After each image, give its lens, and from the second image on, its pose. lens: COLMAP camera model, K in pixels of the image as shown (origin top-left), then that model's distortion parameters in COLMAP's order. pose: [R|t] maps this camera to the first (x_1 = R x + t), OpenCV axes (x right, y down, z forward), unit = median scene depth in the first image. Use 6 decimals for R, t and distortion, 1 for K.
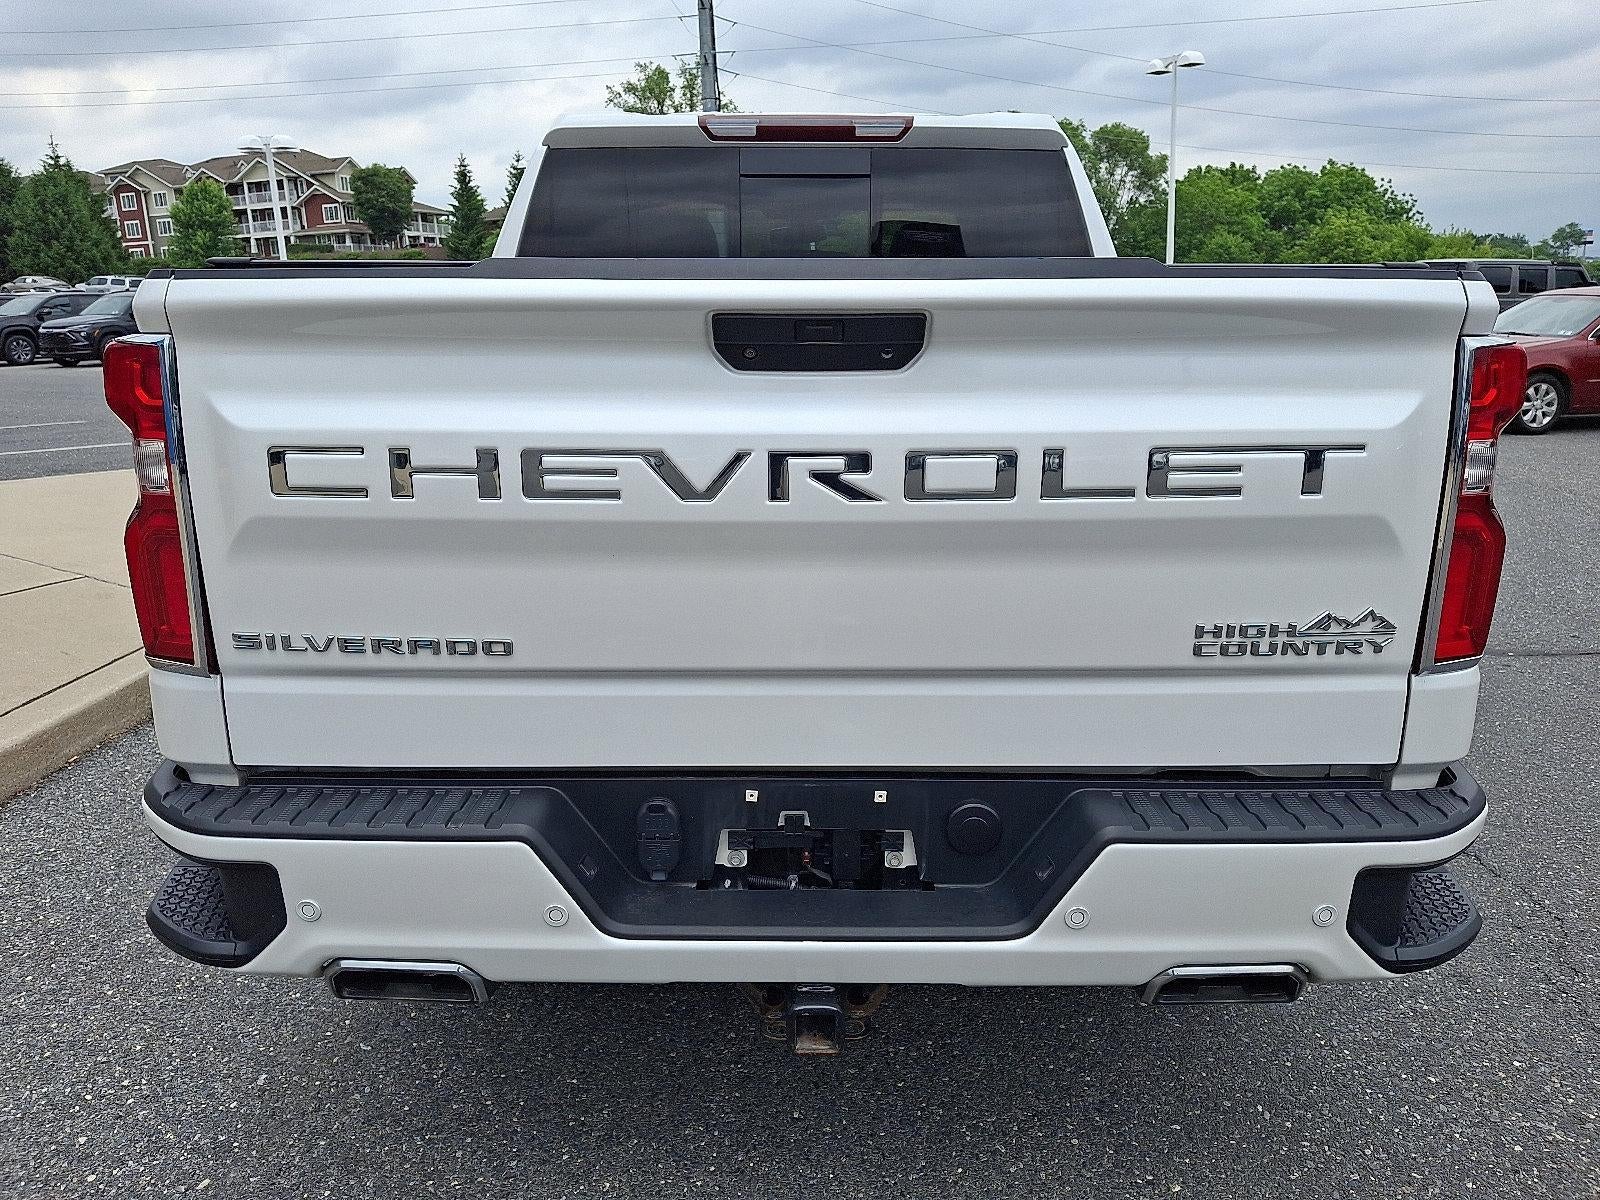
lens RADIAL K [[1156.7, 0, 802.3], [0, 1156.7, 632.8], [0, 0, 1]] dist [0.084642, -0.139760]
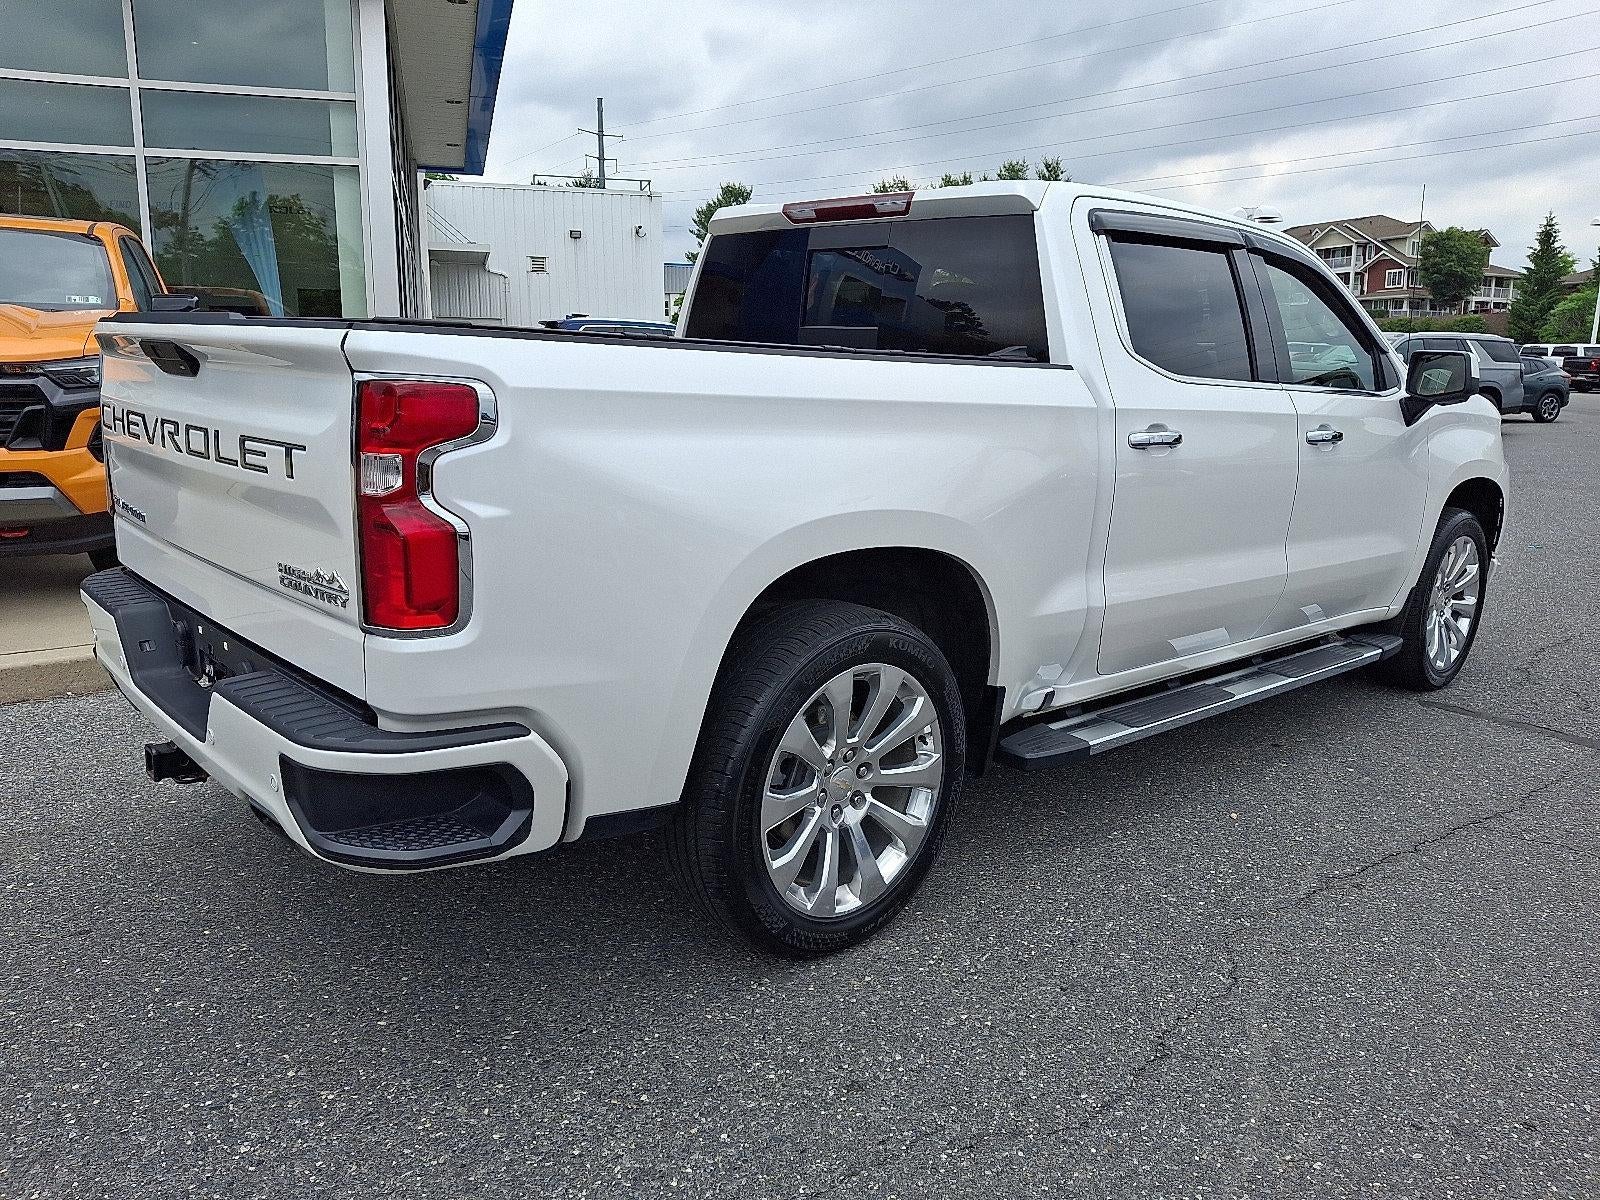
lens RADIAL K [[1182.6, 0, 789.4], [0, 1182.6, 619.6], [0, 0, 1]] dist [0.061118, -0.112806]
pose [[0.665039, 0.188012, -0.722755, 1.884837], [-0.235324, 0.971246, 0.036121, -0.144223], [0.708764, 0.146059, 0.690160, 0.451552]]
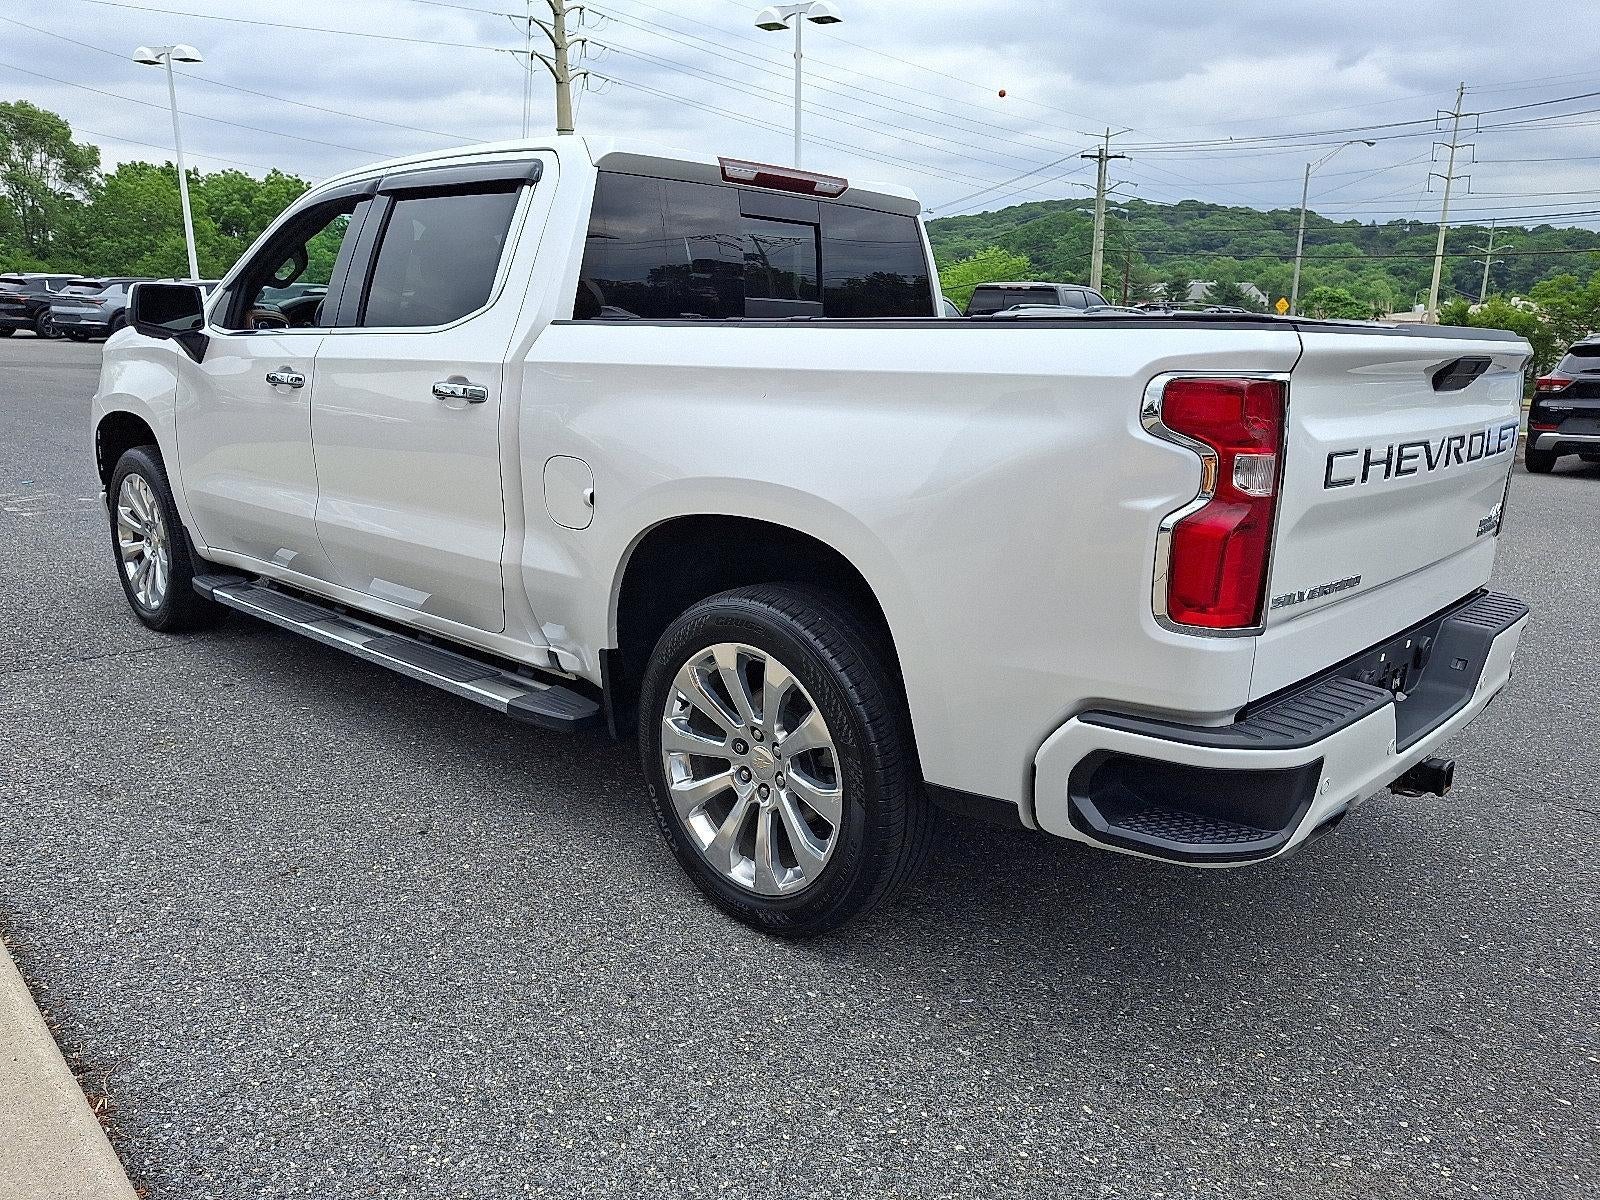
lens RADIAL K [[1182.6, 0, 789.4], [0, 1182.6, 619.6], [0, 0, 1]] dist [0.061118, -0.112806]
pose [[0.688343, -0.156121, 0.708386, -1.888091], [0.169003, 0.984206, 0.052687, -0.144175], [-0.705423, 0.083452, 0.703857, 0.453576]]
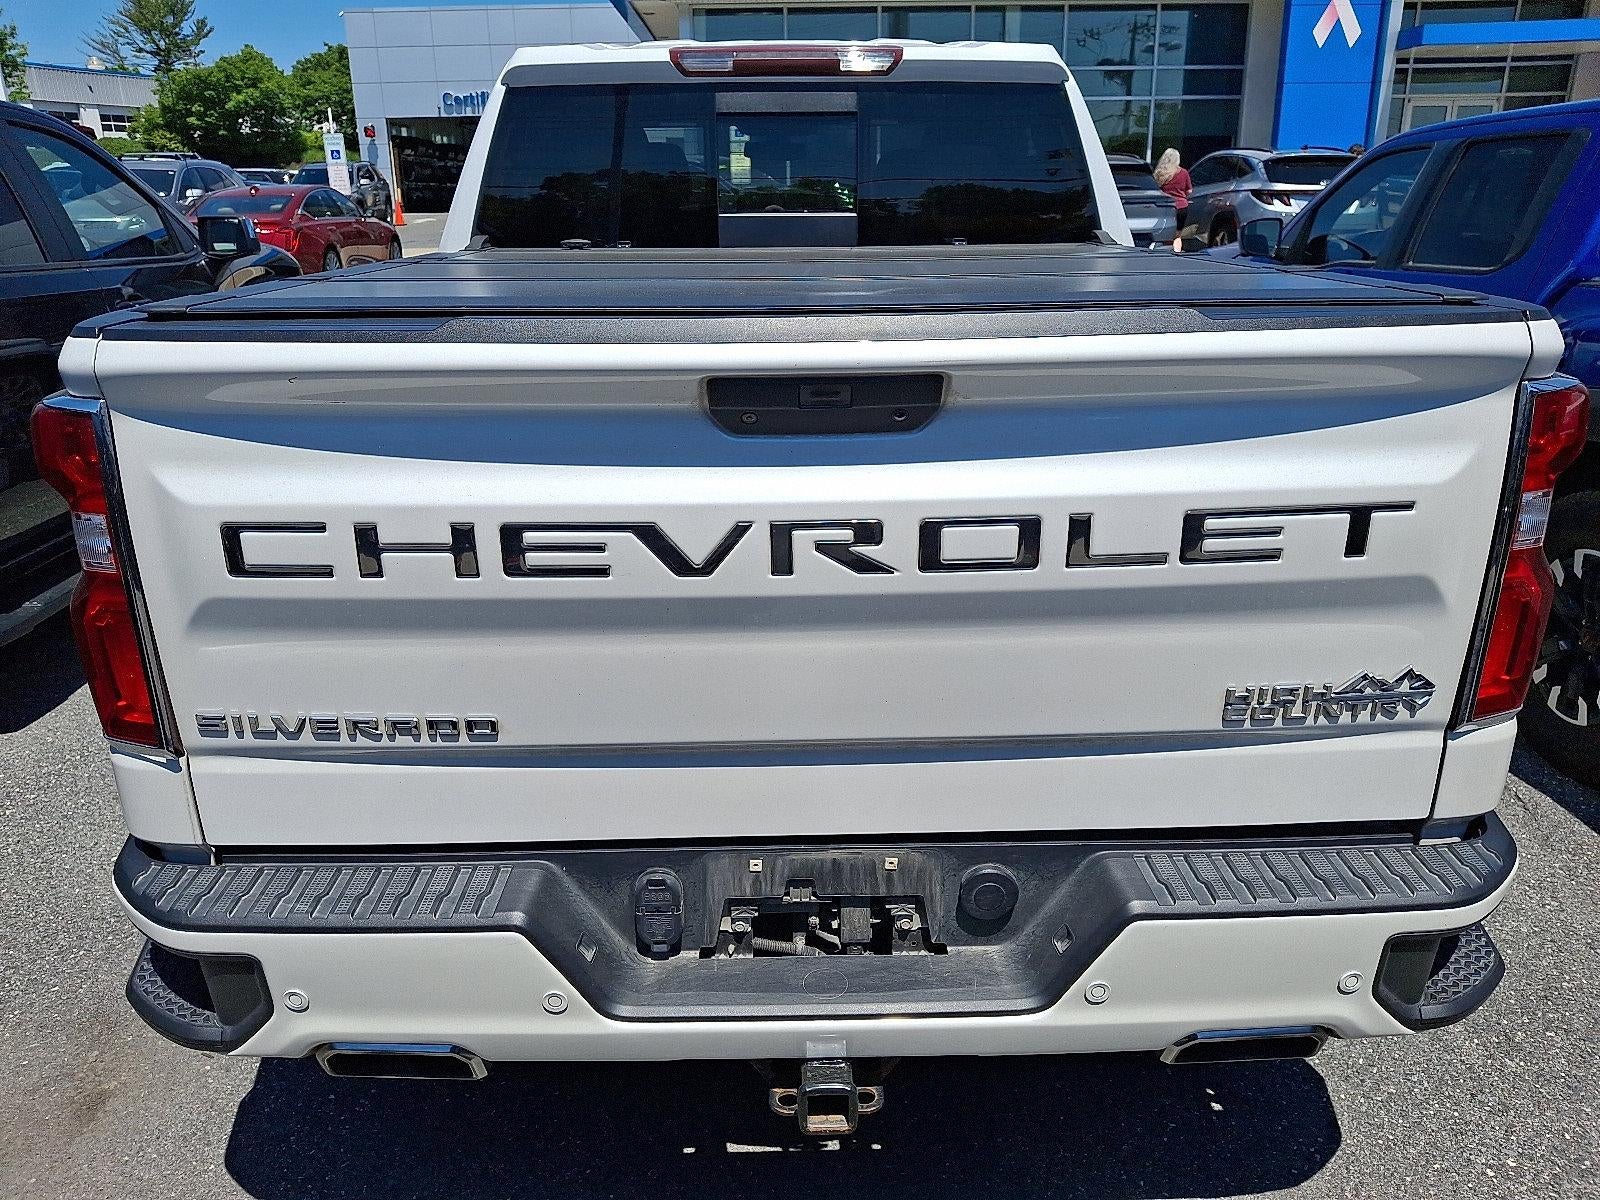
lens RADIAL K [[1165.4, 0, 796.6], [0, 1165.4, 644.1], [0, 0, 1]] dist [0.062729, -0.097201]
pose [[0.999730, -0.017146, 0.015655, -0.023843], [0.015478, 0.994757, 0.101089, -0.147908], [-0.017307, -0.100820, 0.994754, 0.069907]]
